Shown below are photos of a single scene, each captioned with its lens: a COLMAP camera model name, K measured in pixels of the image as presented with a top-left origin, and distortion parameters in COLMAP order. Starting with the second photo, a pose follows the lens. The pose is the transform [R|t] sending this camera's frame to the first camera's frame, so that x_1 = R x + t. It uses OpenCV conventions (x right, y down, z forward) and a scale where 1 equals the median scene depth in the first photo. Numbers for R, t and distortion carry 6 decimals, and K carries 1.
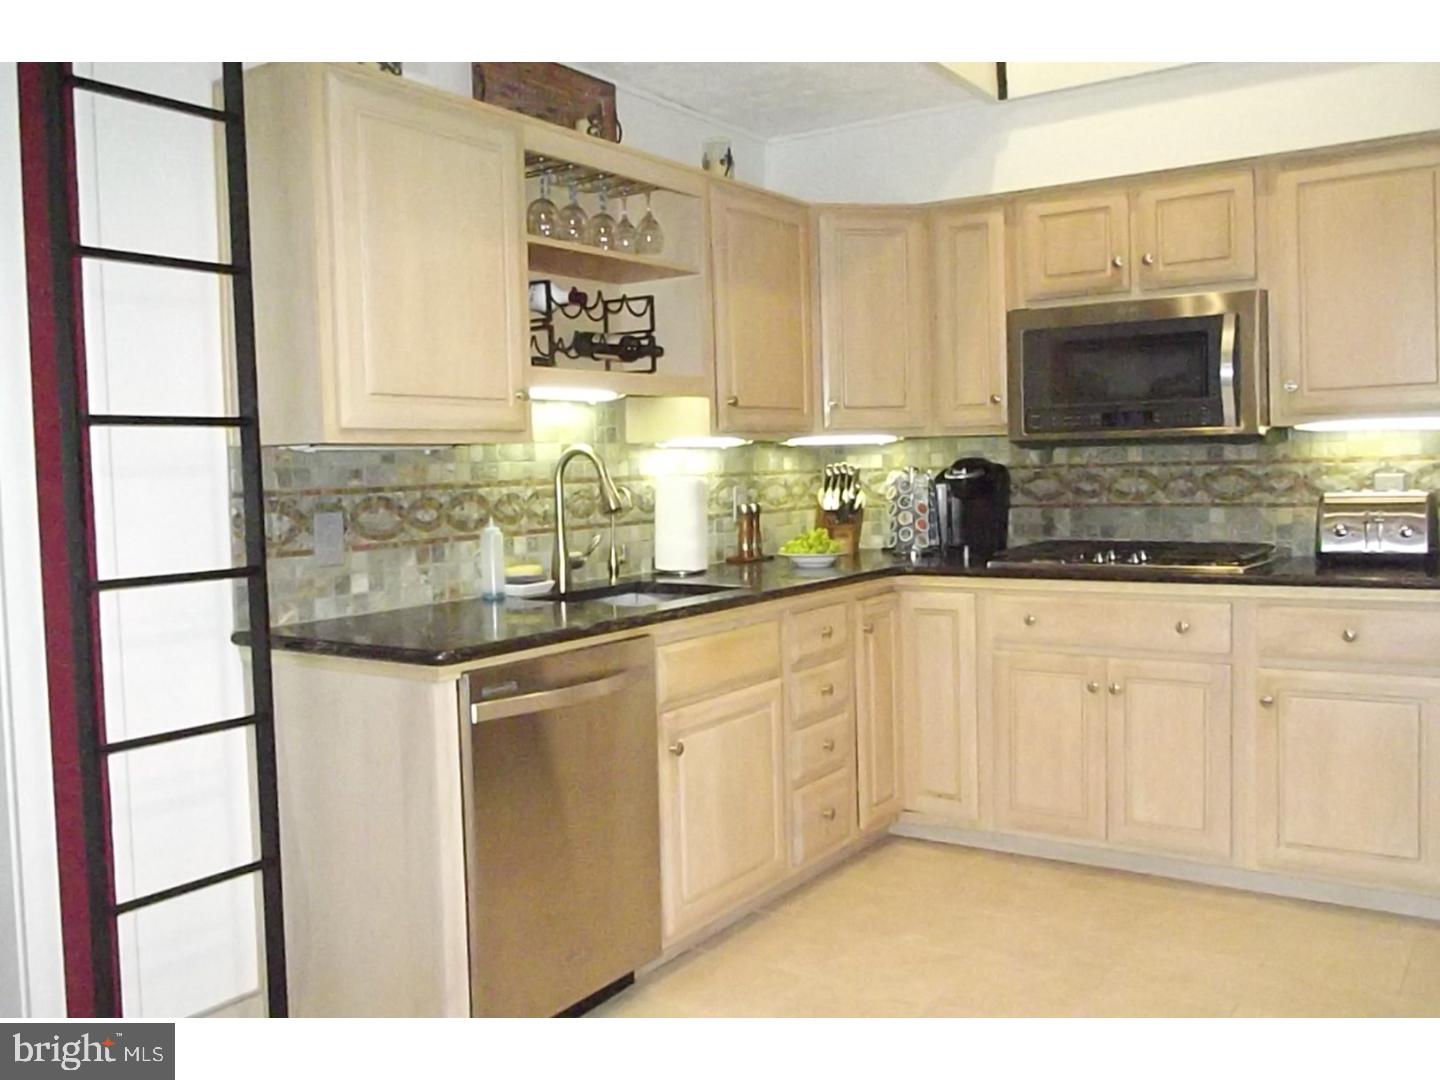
lens RADIAL K [[1234.1, 0, 720.0], [0, 1234.1, 540.0], [0, 0, 1]] dist [-0.010829, -0.003632]
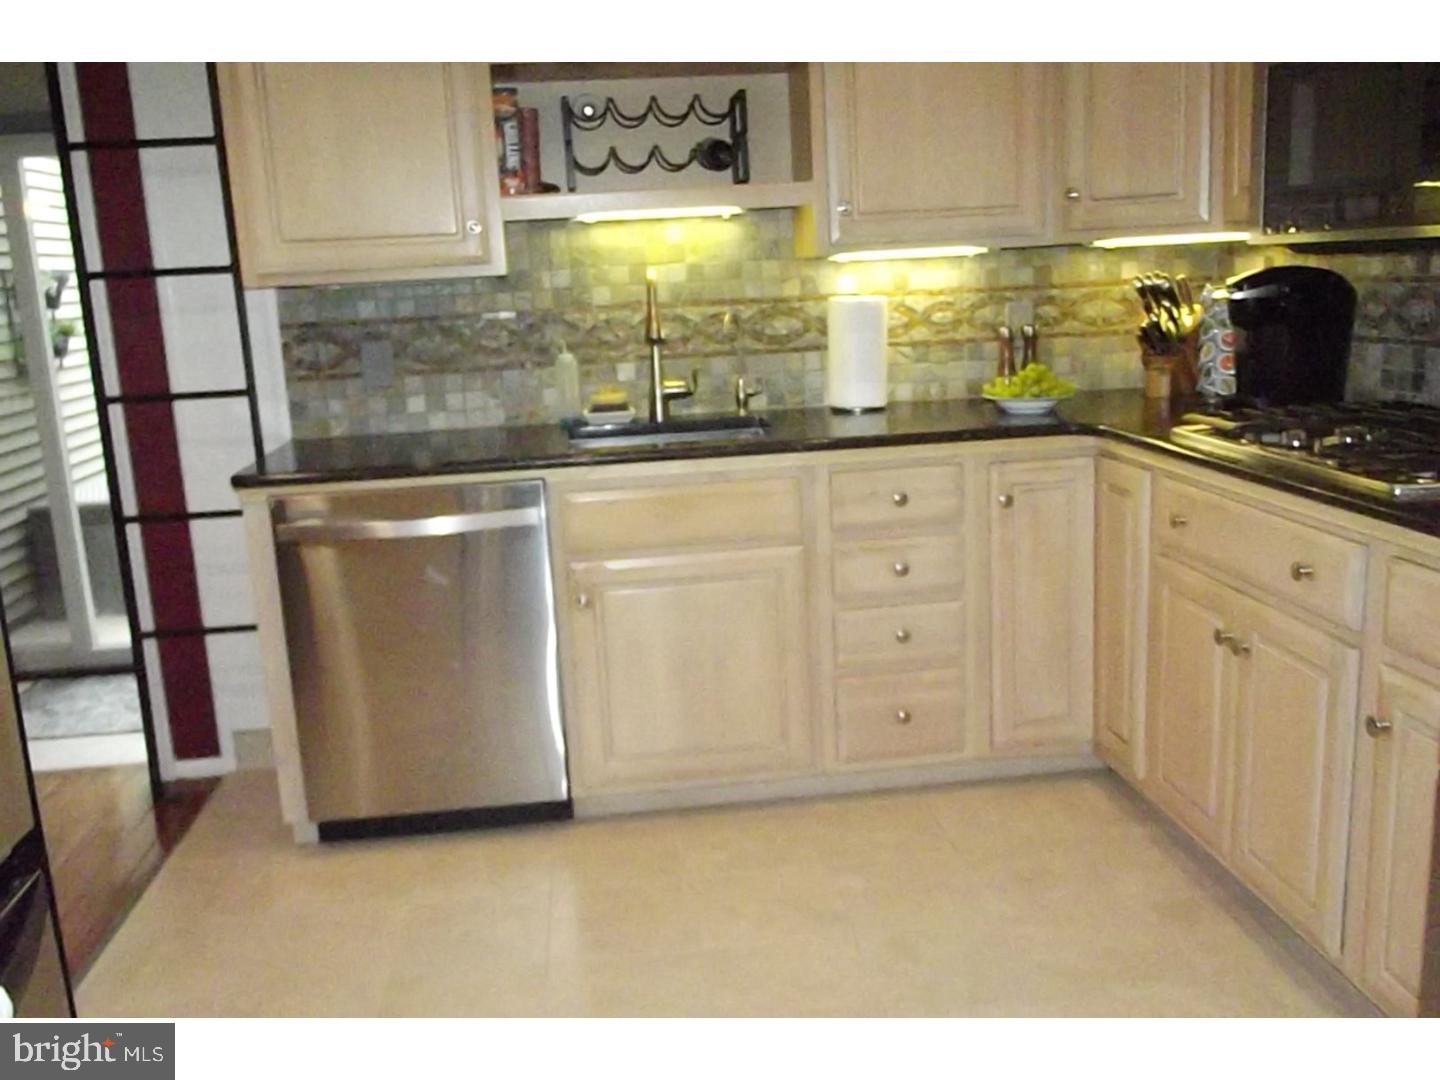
lens RADIAL K [[1251.7, 0, 720.0], [0, 1251.7, 540.0], [0, 0, 1]] dist [-0.014487, -0.006030]
pose [[0.648876, 0.154485, -0.745047, 0.544846], [-0.015865, 0.981706, 0.189739, -0.045892], [0.760729, -0.111297, 0.639456, 0.337606]]
